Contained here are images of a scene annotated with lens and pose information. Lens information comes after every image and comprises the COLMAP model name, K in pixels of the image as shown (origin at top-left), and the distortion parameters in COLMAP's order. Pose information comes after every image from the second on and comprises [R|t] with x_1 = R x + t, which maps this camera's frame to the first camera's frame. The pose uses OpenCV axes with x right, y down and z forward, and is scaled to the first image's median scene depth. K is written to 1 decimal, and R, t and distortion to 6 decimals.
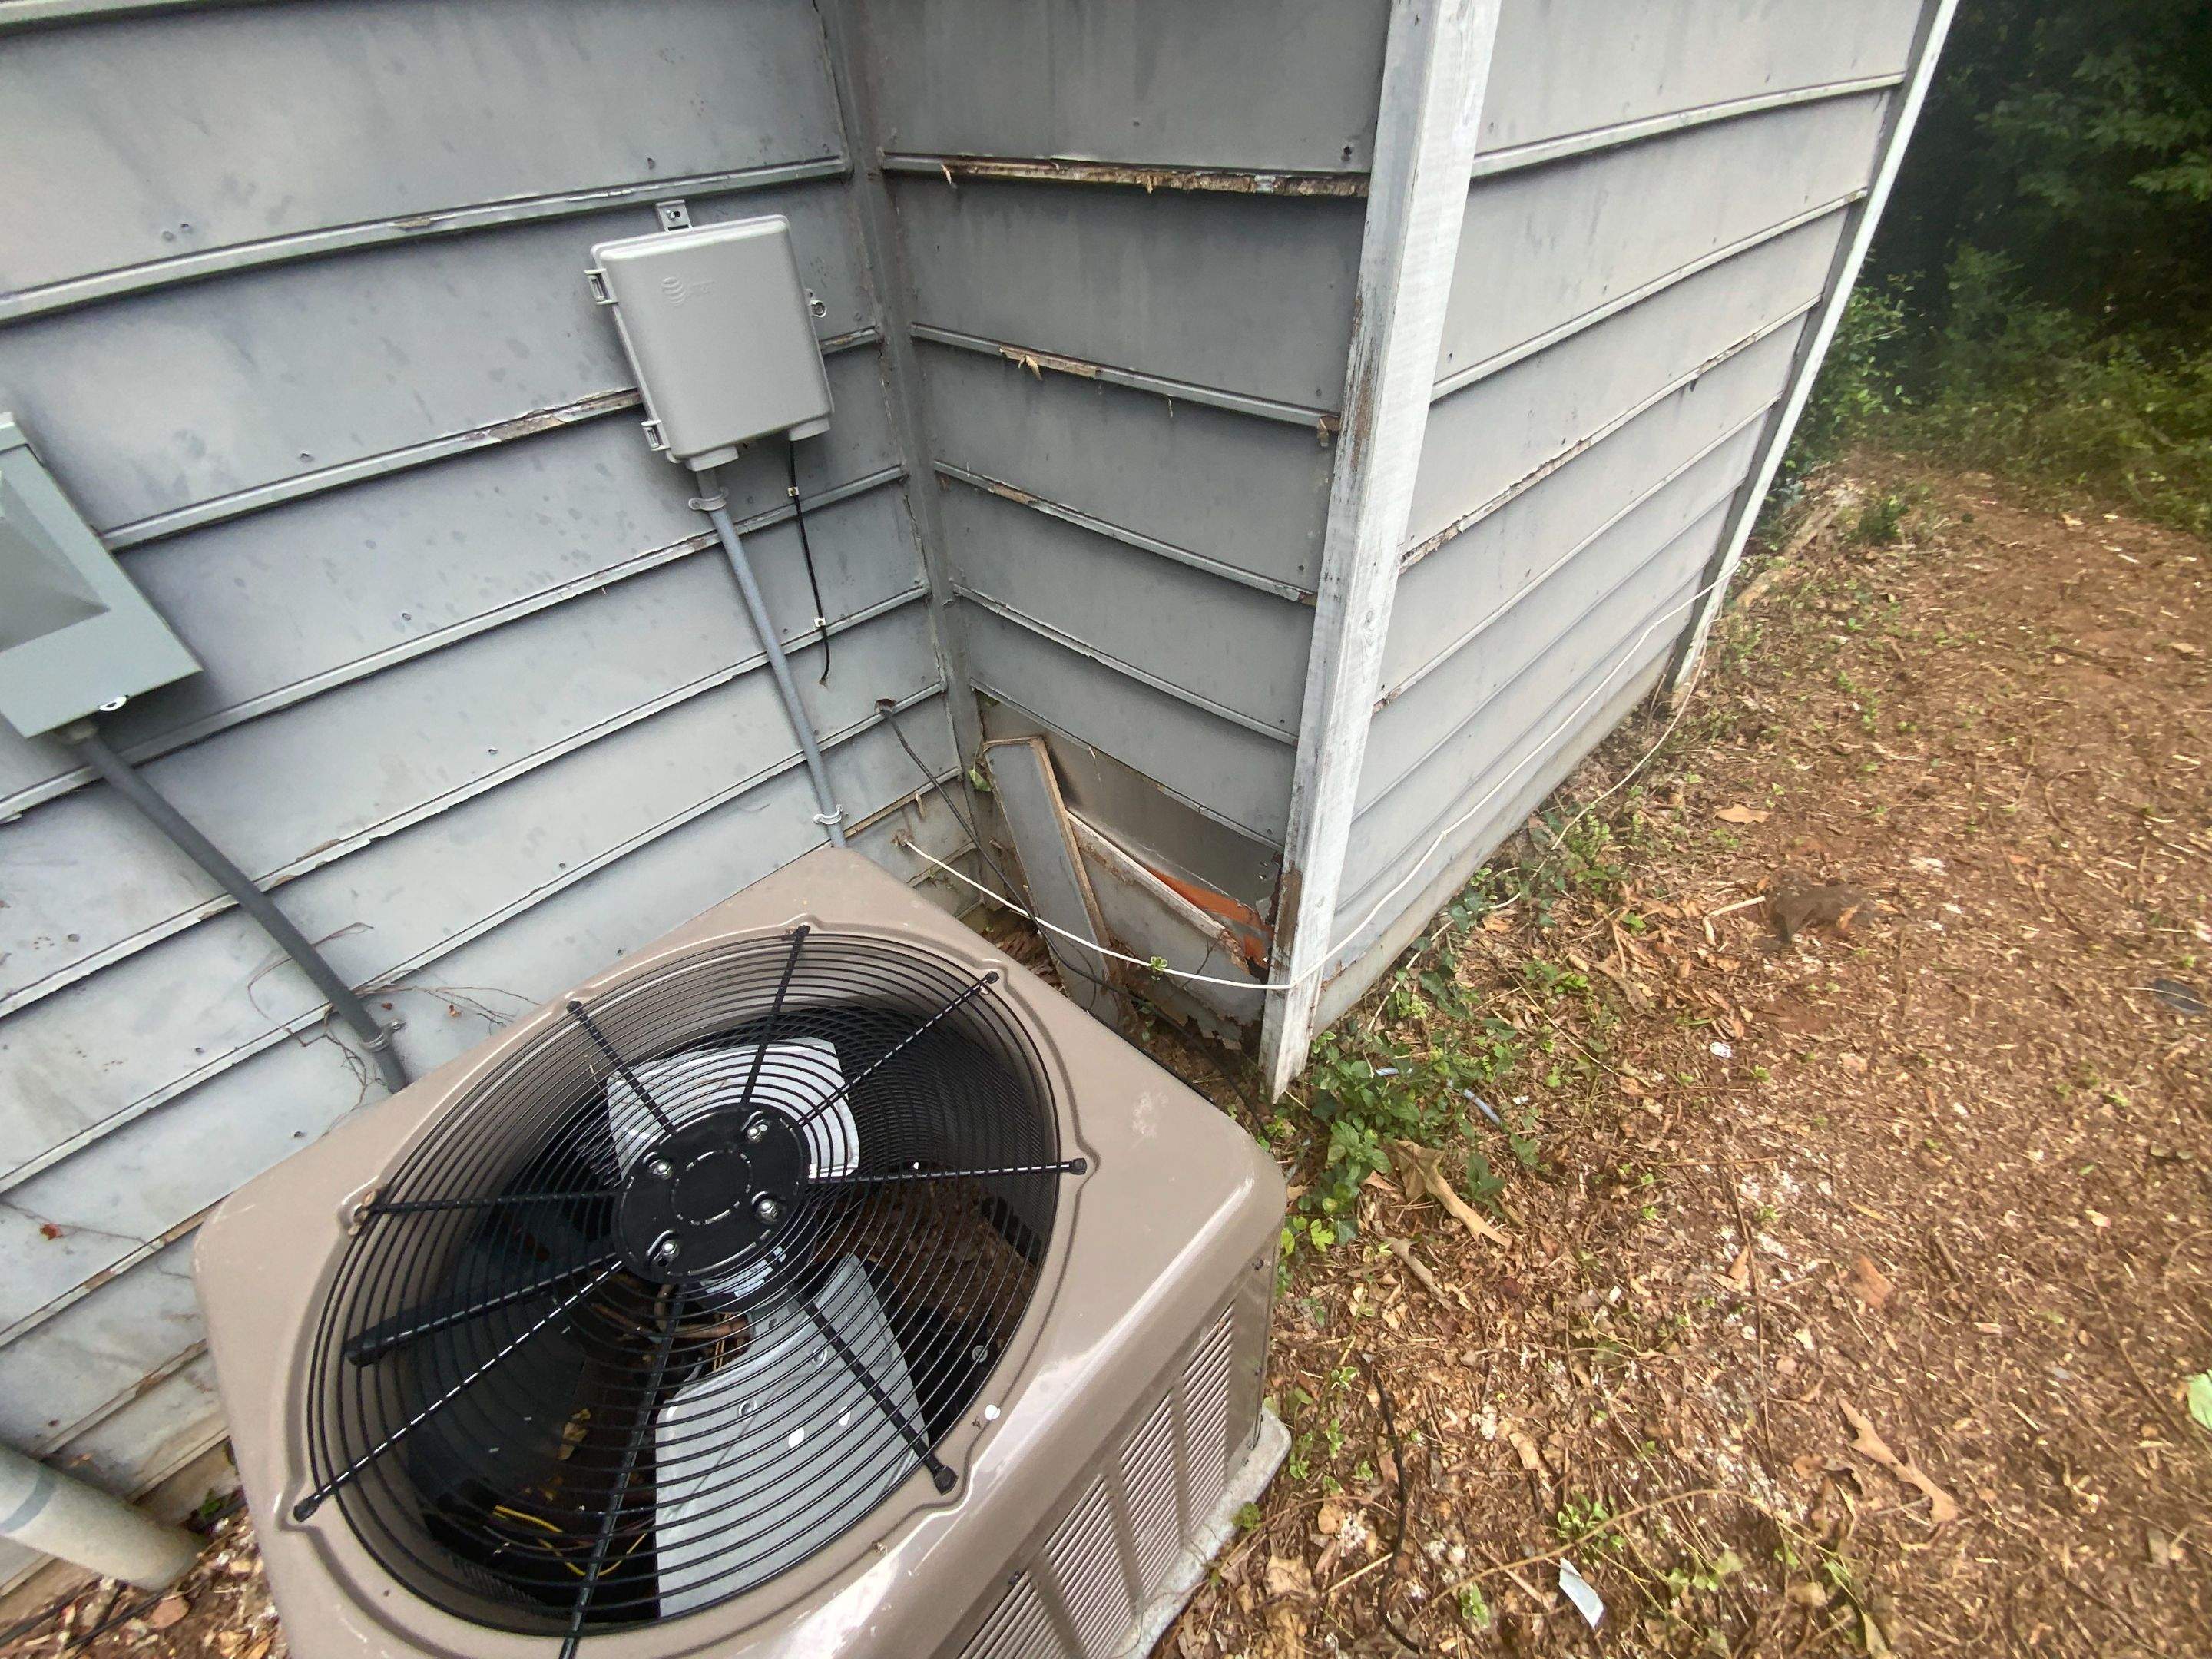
lens RADIAL K [[897.8, 0, 1105.7], [0, 897.8, 825.7], [0, 0, 1]] dist [0.007841, -0.011912]
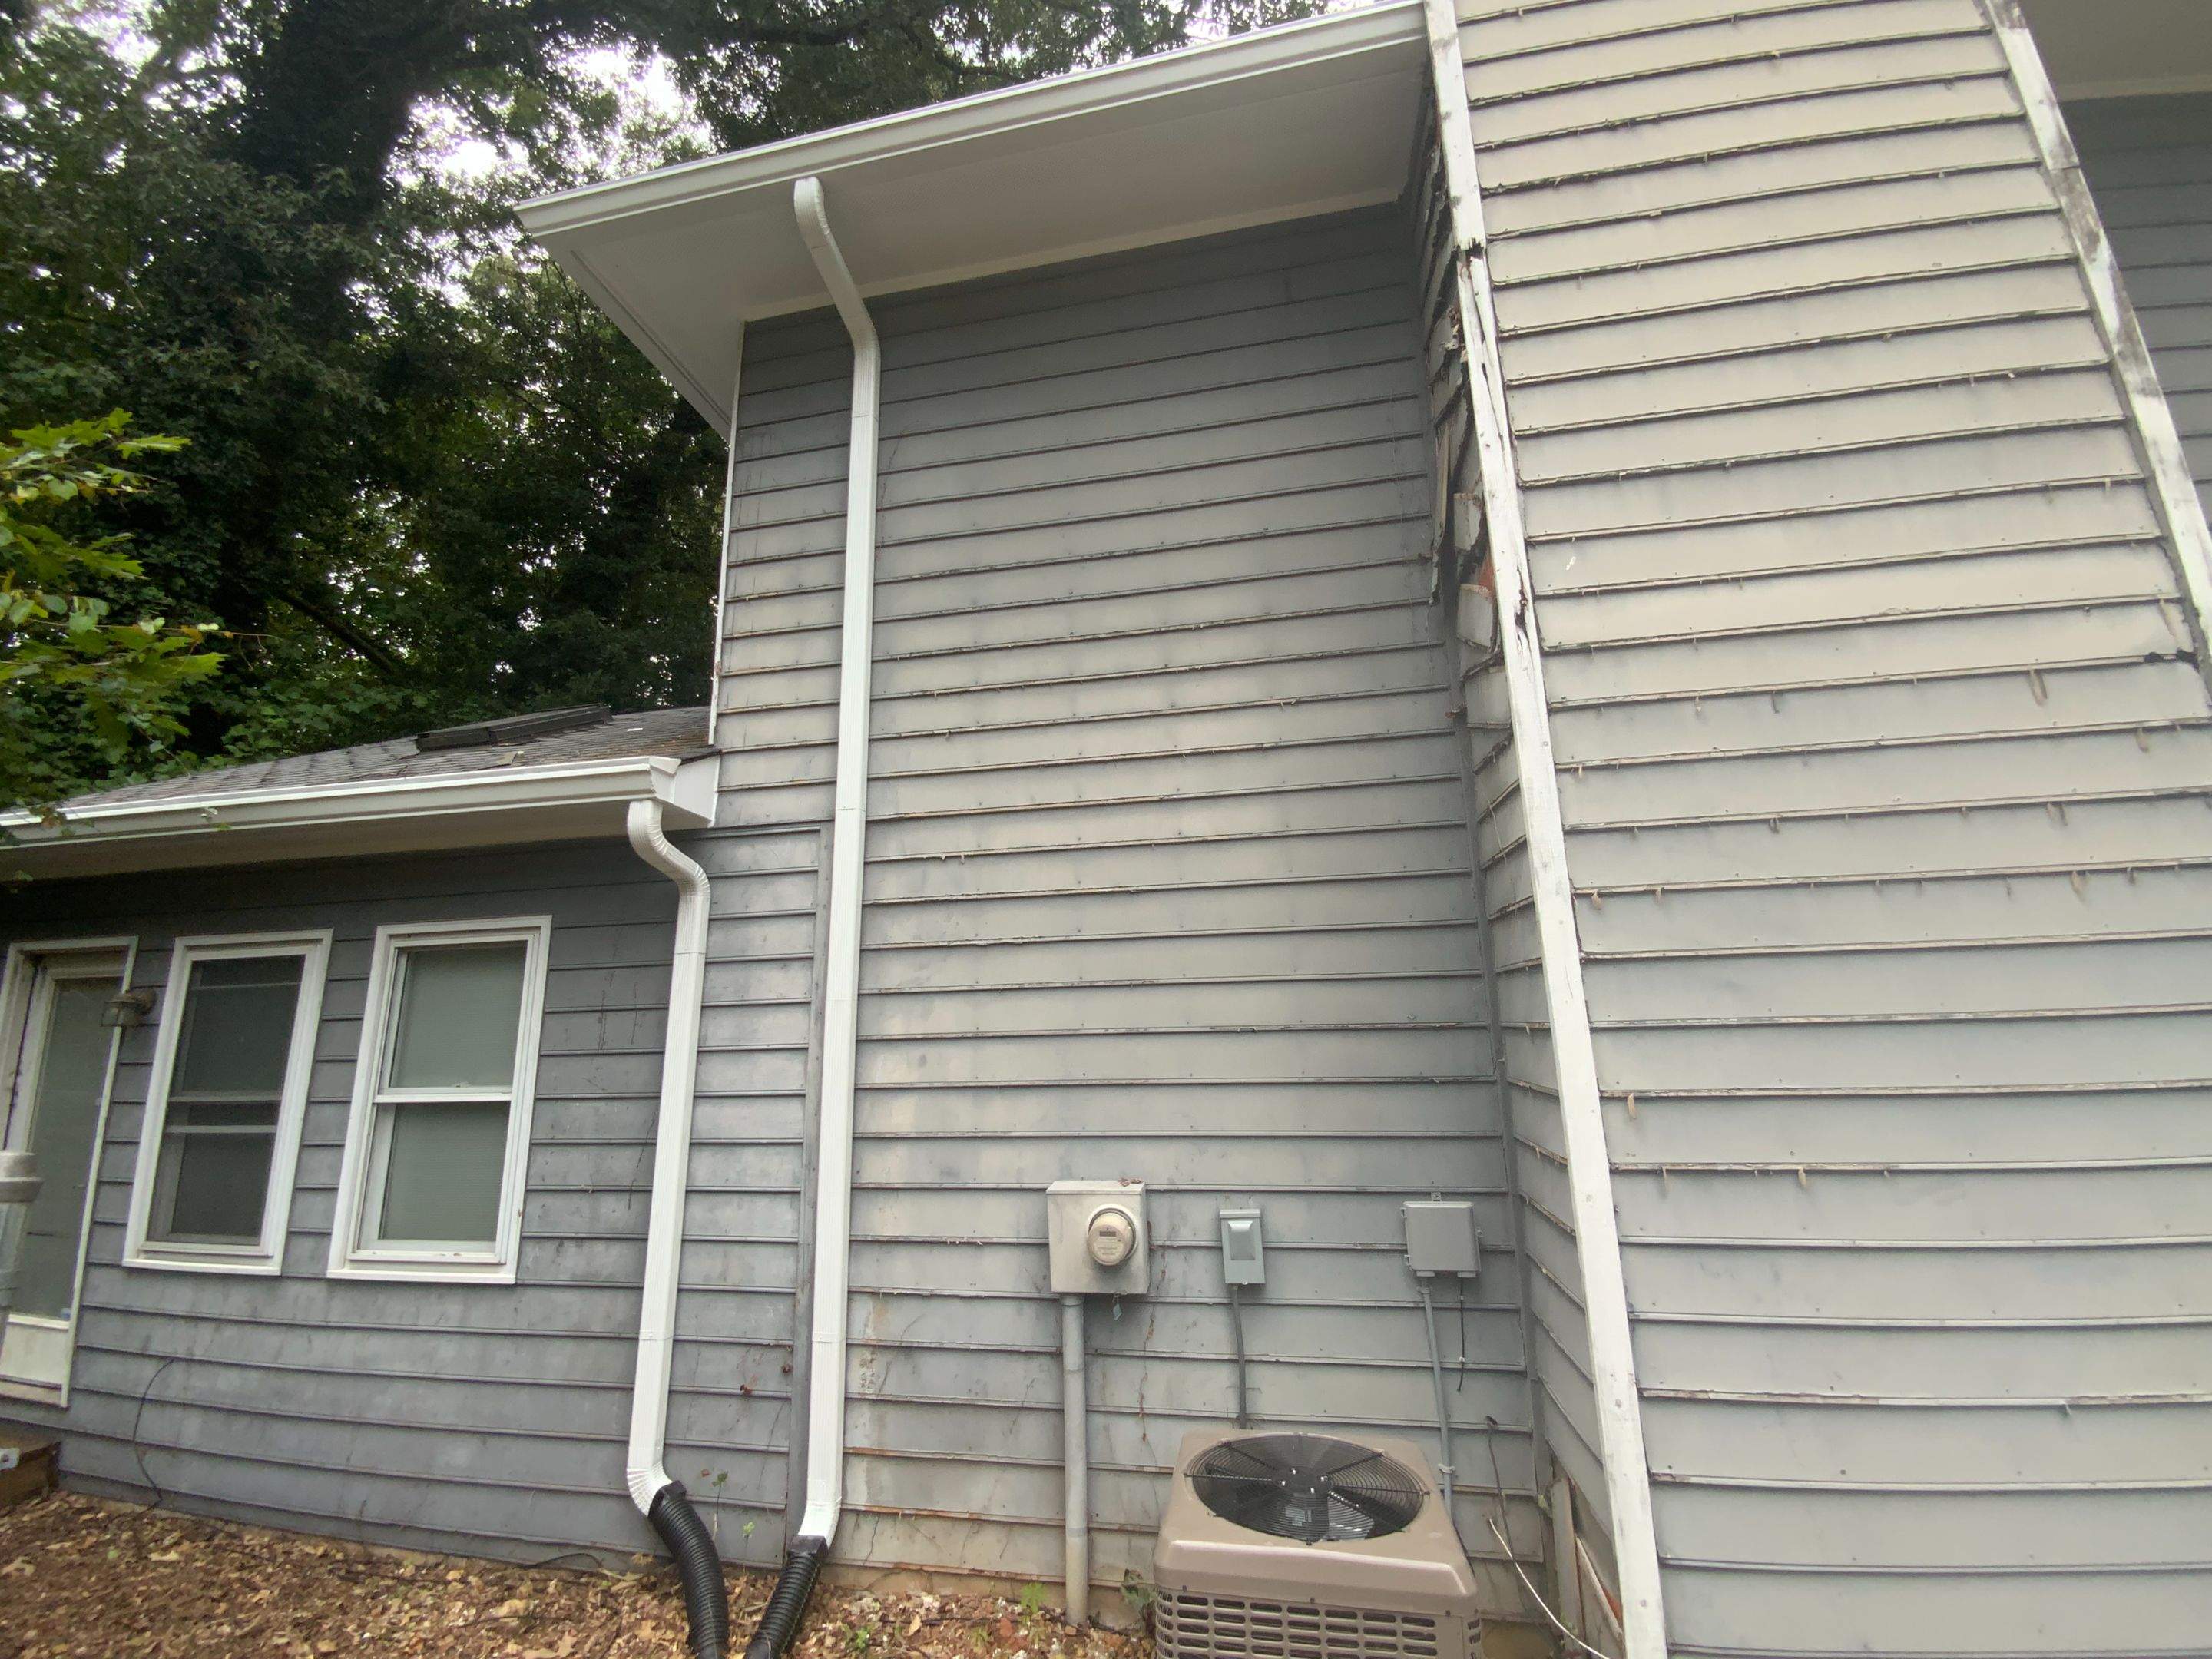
lens RADIAL K [[897.8, 0, 1116.2], [0, 897.8, 824.3], [0, 0, 1]] dist [0.007841, -0.011912]
pose [[0.547725, -0.143388, -0.824280, 1.011759], [-0.550130, 0.680556, -0.483942, 0.342882], [0.630360, 0.718529, 0.293876, -0.938555]]
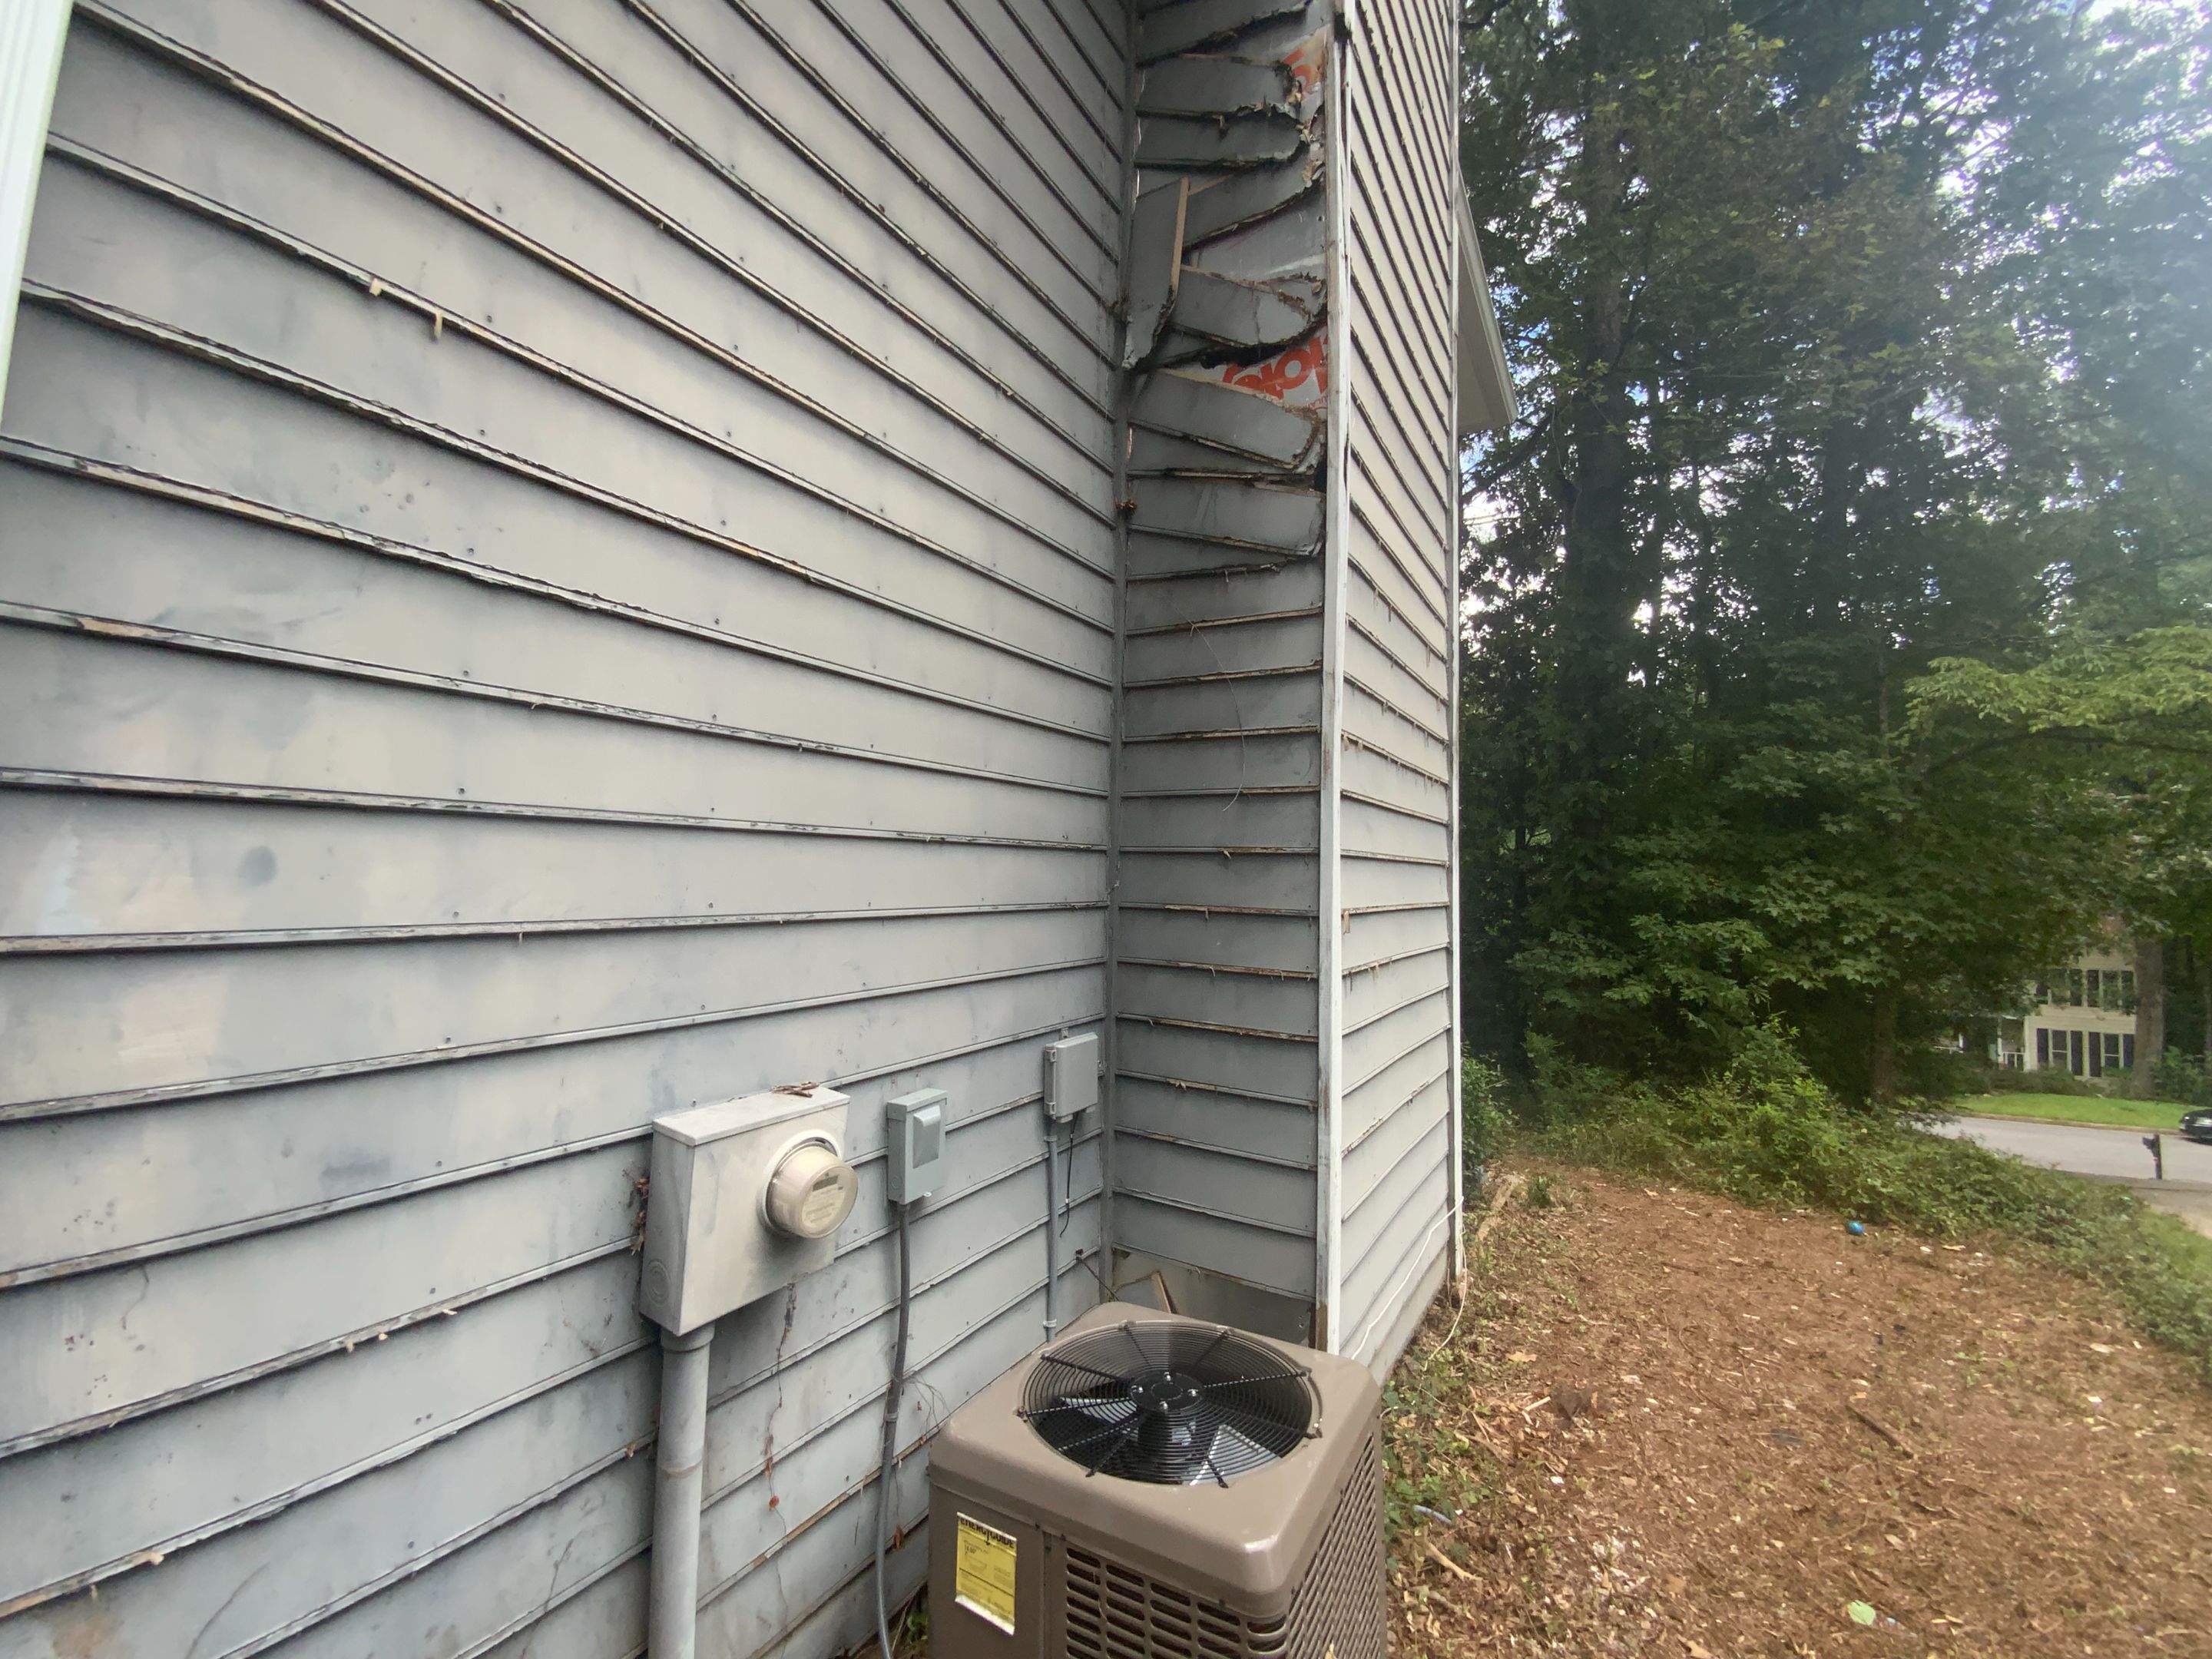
lens RADIAL K [[897.8, 0, 1102.3], [0, 897.8, 826.4], [0, 0, 1]] dist [0.007841, -0.011912]
pose [[0.972255, 0.082078, 0.219051, -0.627728], [0.093039, 0.723488, -0.684039, 0.464997], [-0.214625, 0.685440, 0.695778, -0.844846]]
